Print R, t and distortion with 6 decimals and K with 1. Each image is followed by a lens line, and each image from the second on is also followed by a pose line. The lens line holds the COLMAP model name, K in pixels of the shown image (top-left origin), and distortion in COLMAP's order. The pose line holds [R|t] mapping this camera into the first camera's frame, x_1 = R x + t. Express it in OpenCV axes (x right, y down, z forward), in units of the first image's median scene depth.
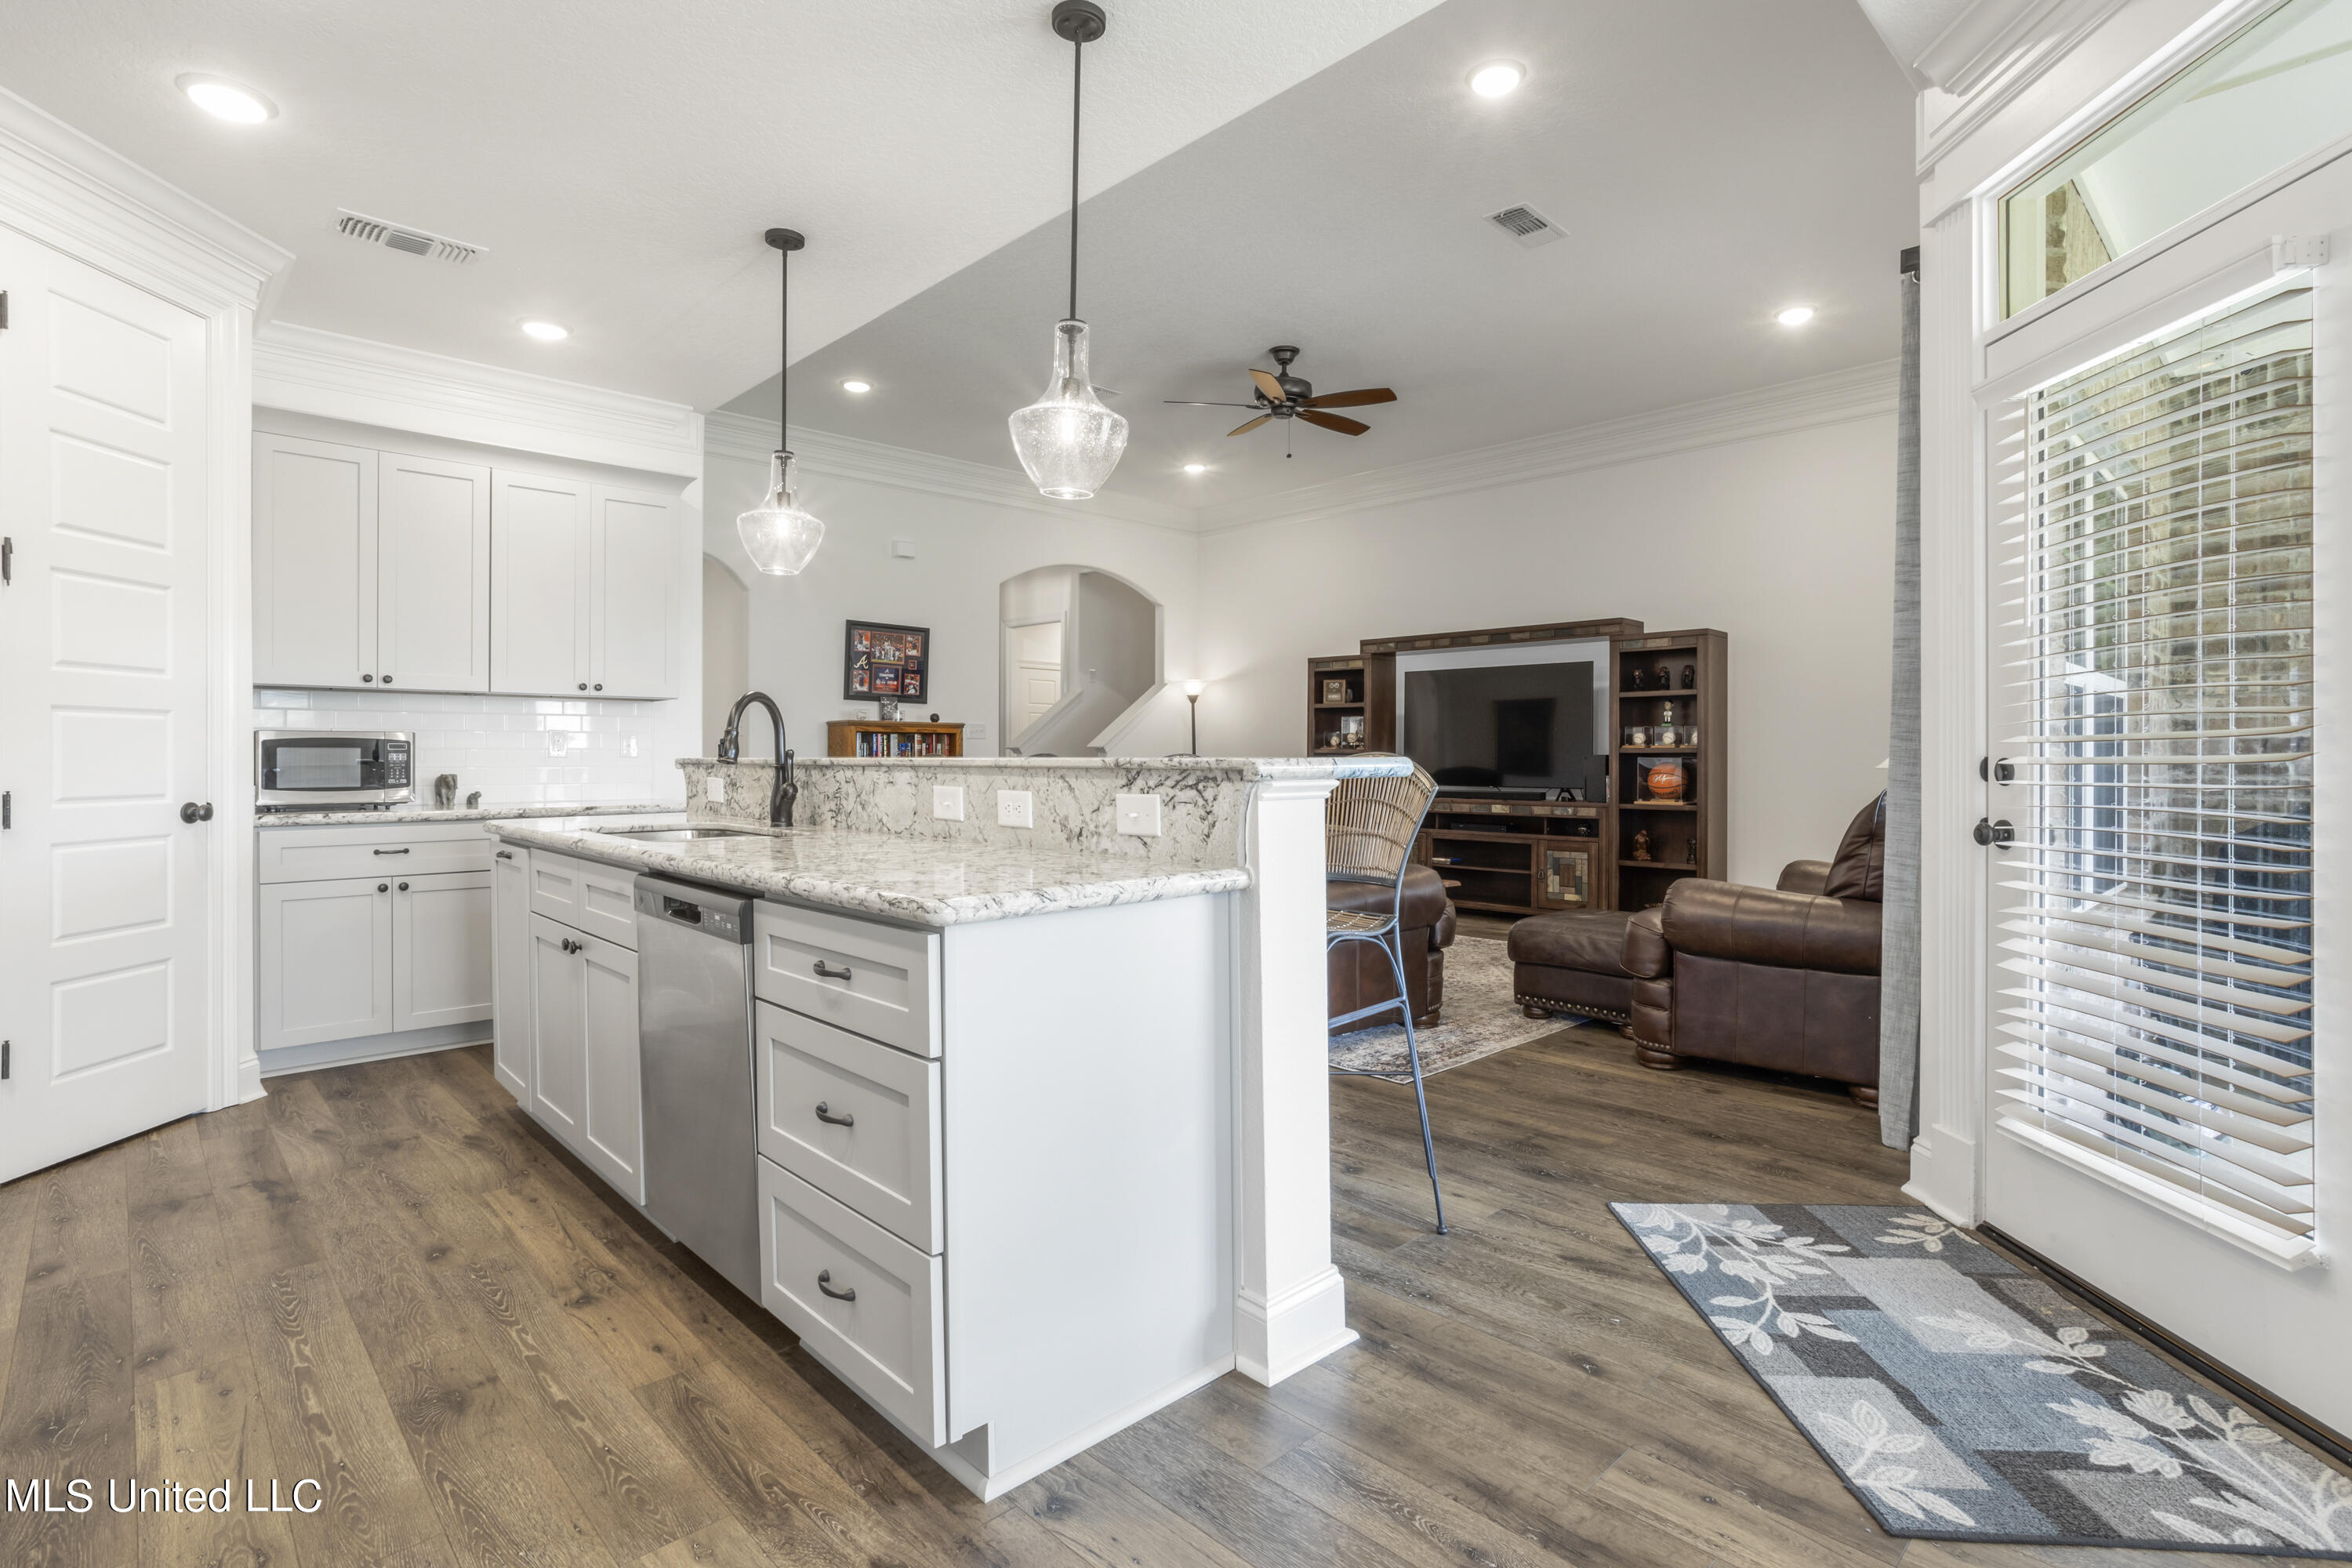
lens RADIAL K [[1132.0, 0, 1181.4], [0, 1132.0, 767.2], [0, 0, 1]] dist [-0.018885, 0.003420]
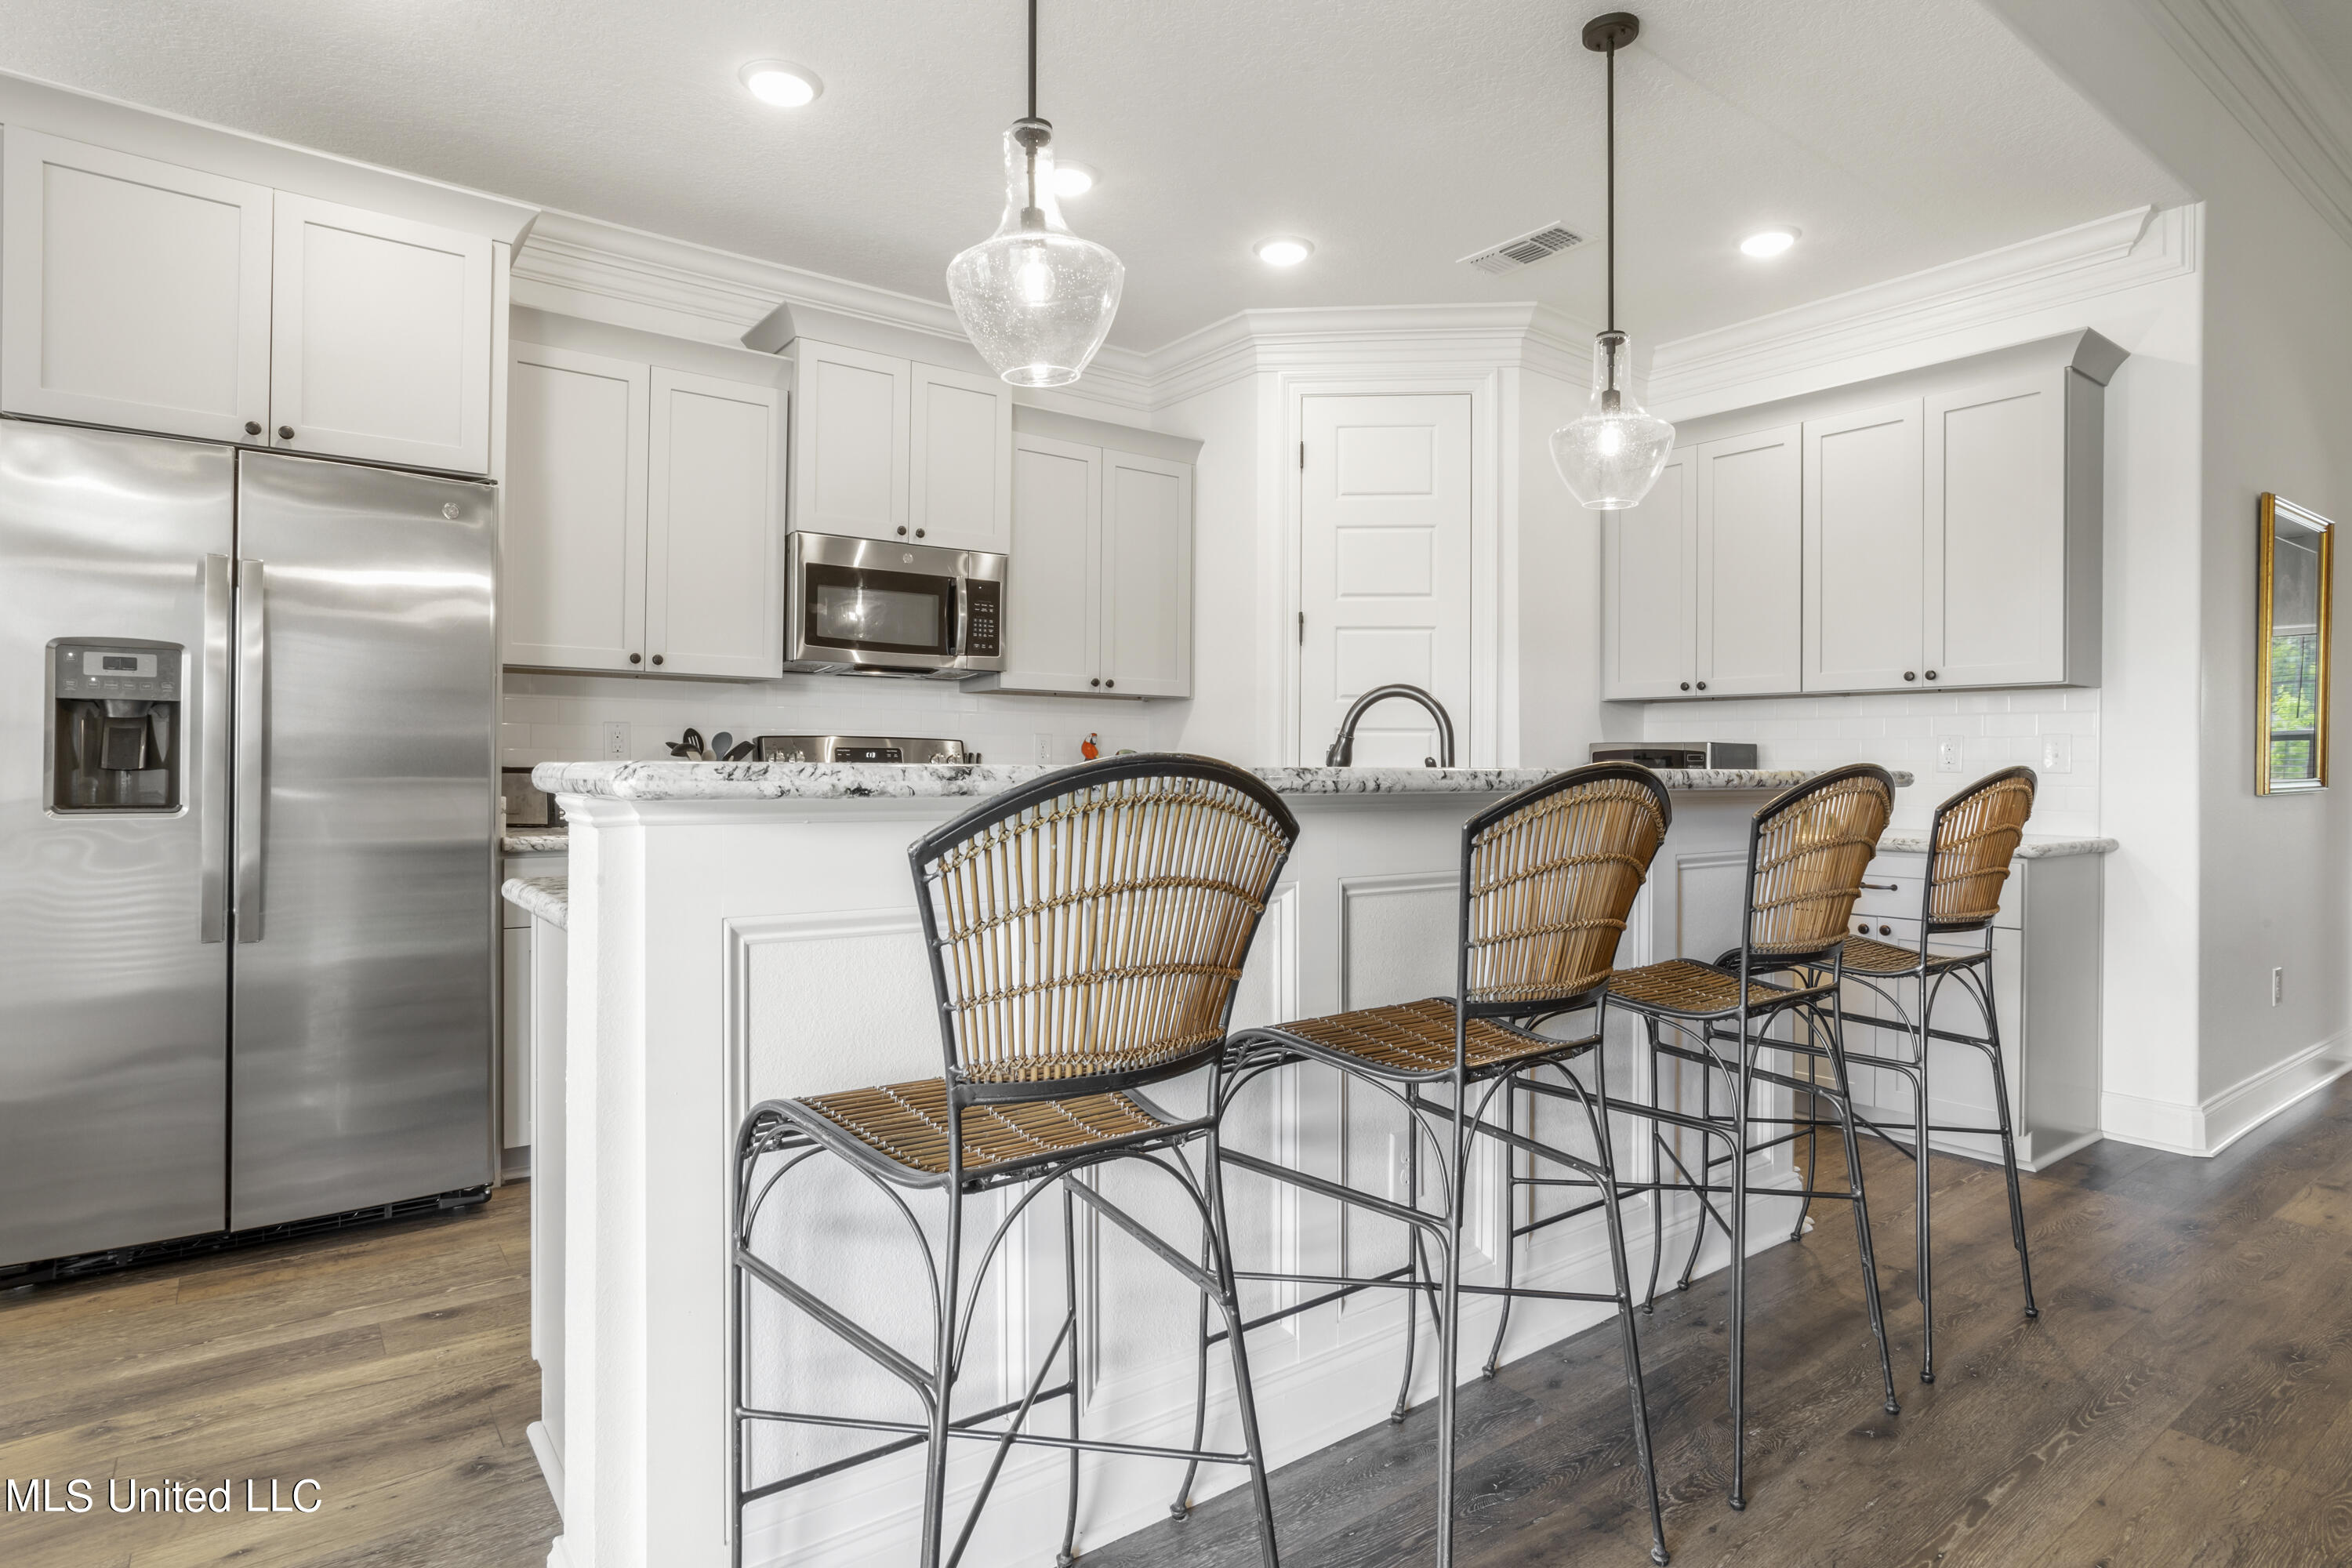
lens RADIAL K [[1247.3, 0, 1183.5], [0, 1247.3, 782.8], [0, 0, 1]] dist [-0.062163, 0.000981]
pose [[-0.115858, 0.017413, -0.993113, 0.321353], [-0.018009, 0.999645, 0.019628, -0.009288], [0.993103, 0.020159, -0.115503, 0.623112]]
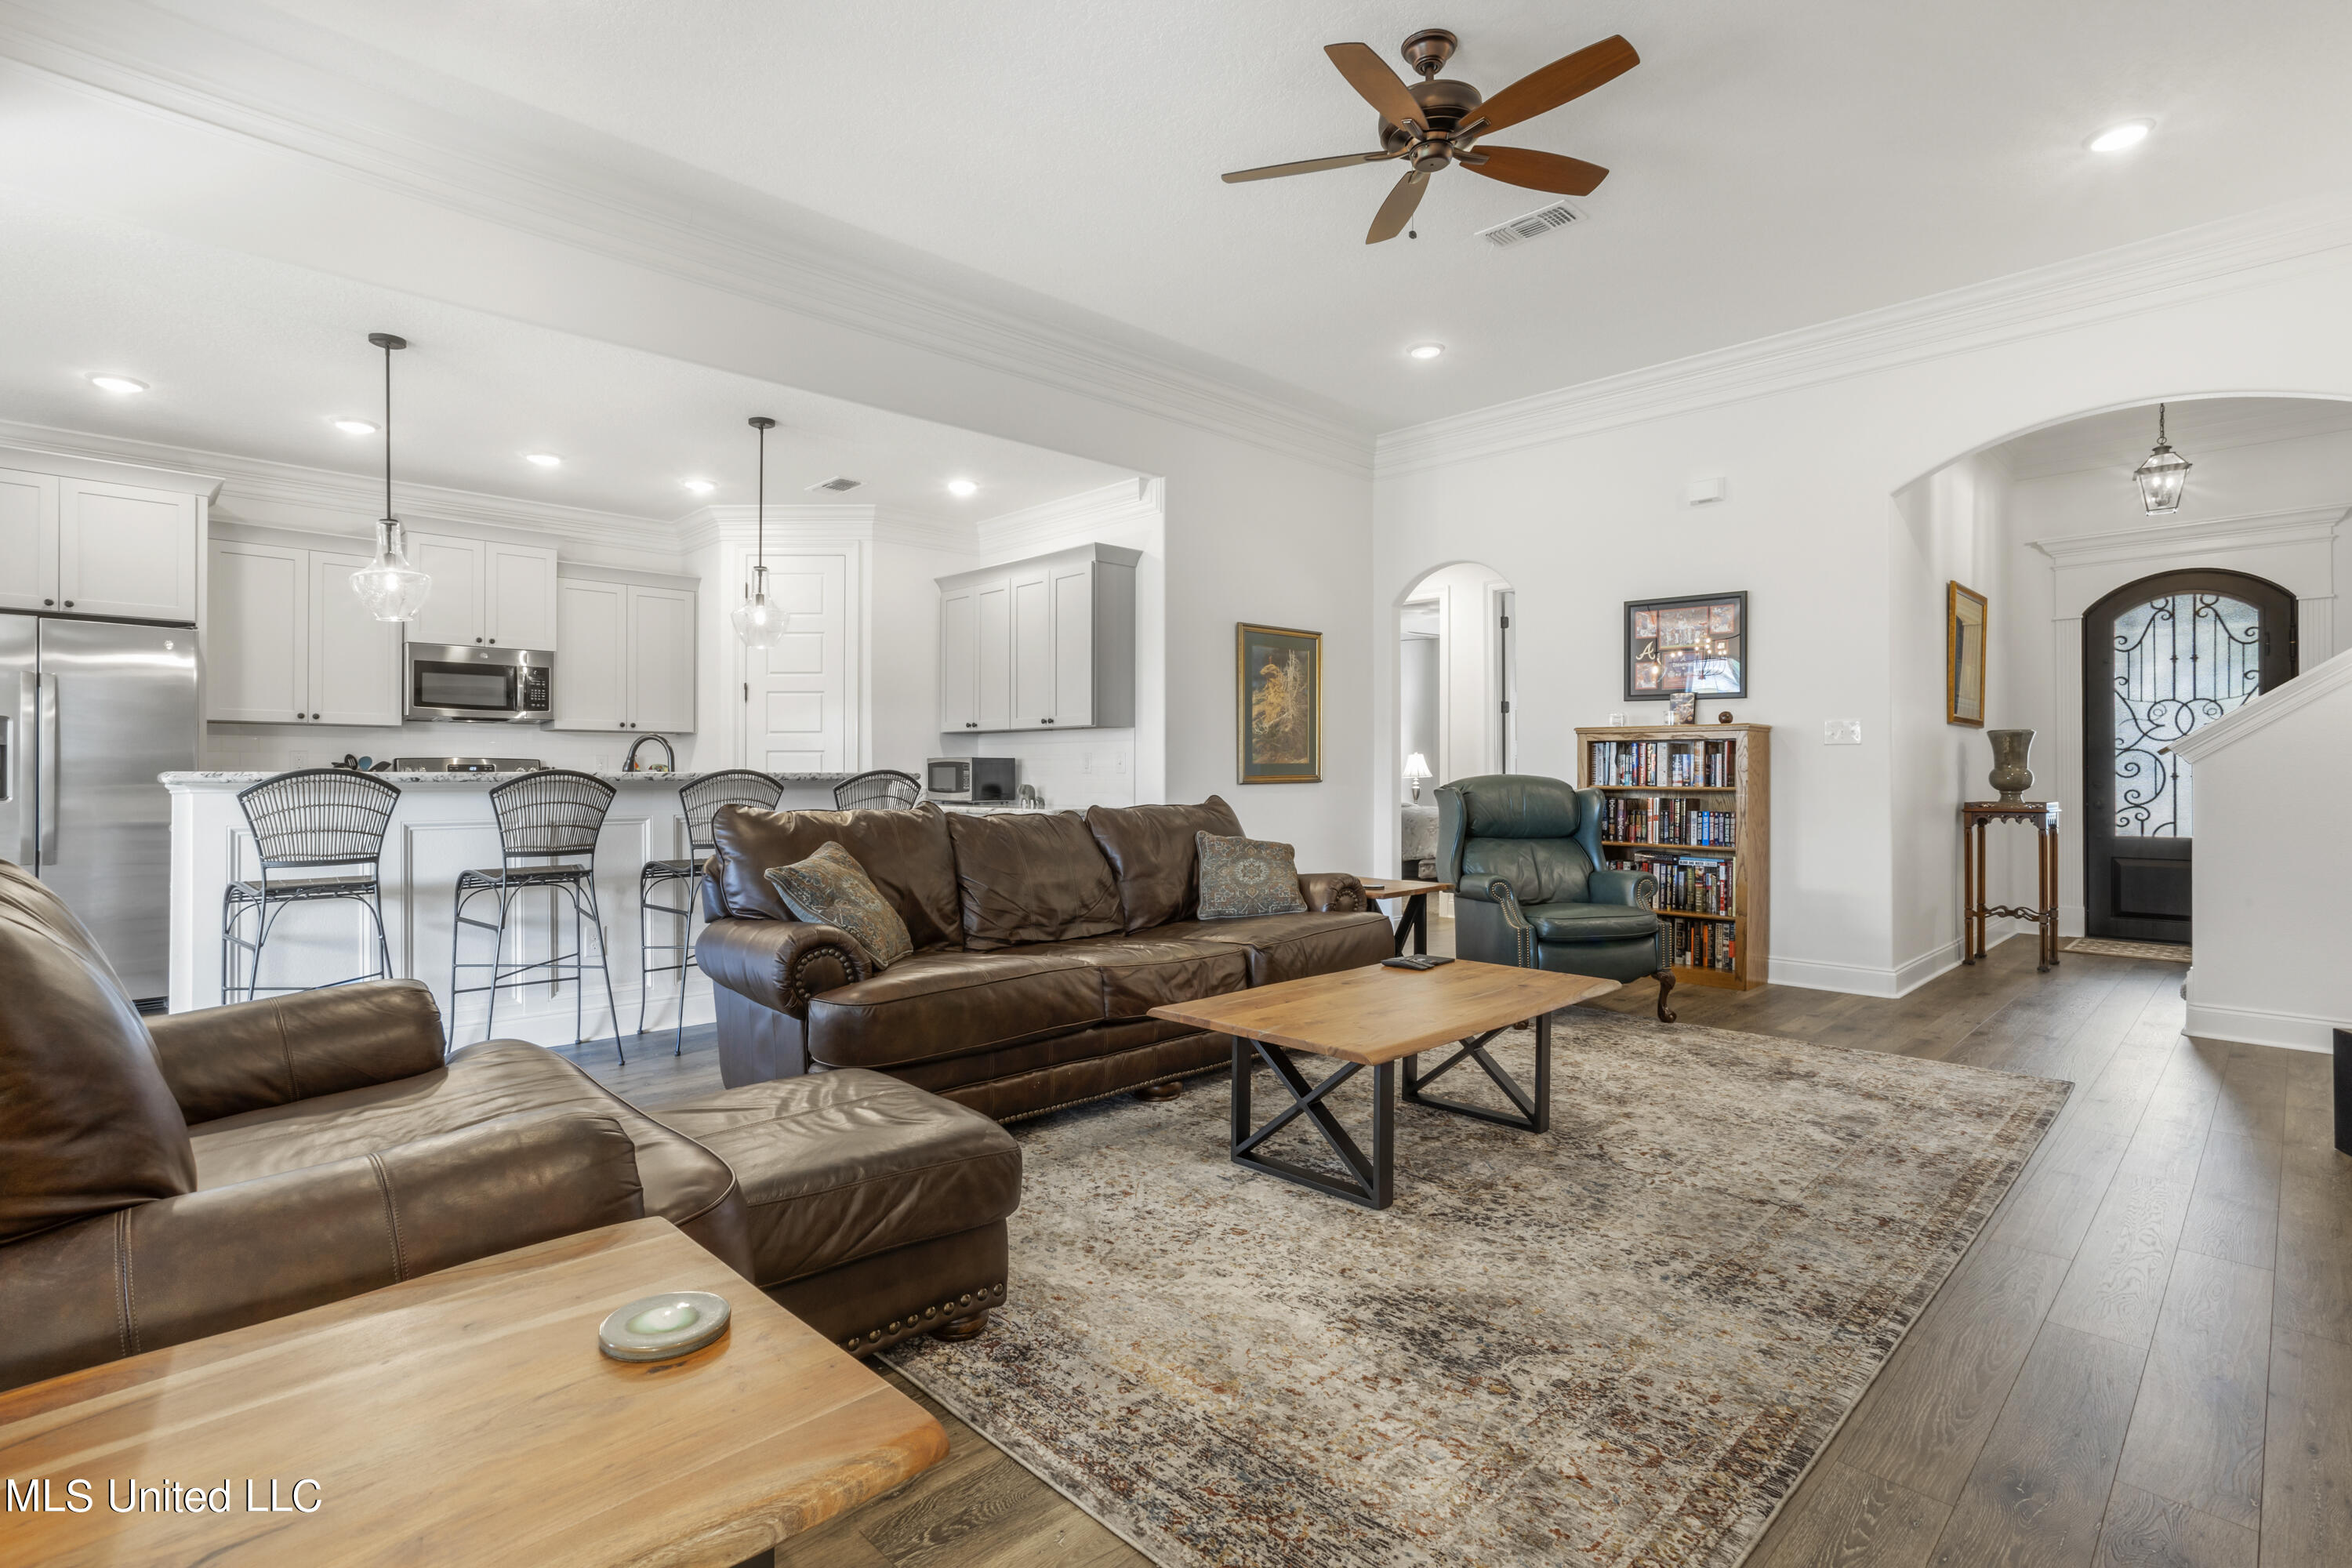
lens RADIAL K [[1132.0, 0, 1168.9], [0, 1132.0, 764.5], [0, 0, 1]] dist [-0.018885, 0.003420]
pose [[0.016375, -0.003724, -0.999859, 0.846404], [-0.008222, 0.999959, -0.003859, -0.014722], [0.999832, 0.008284, 0.016343, 1.128704]]
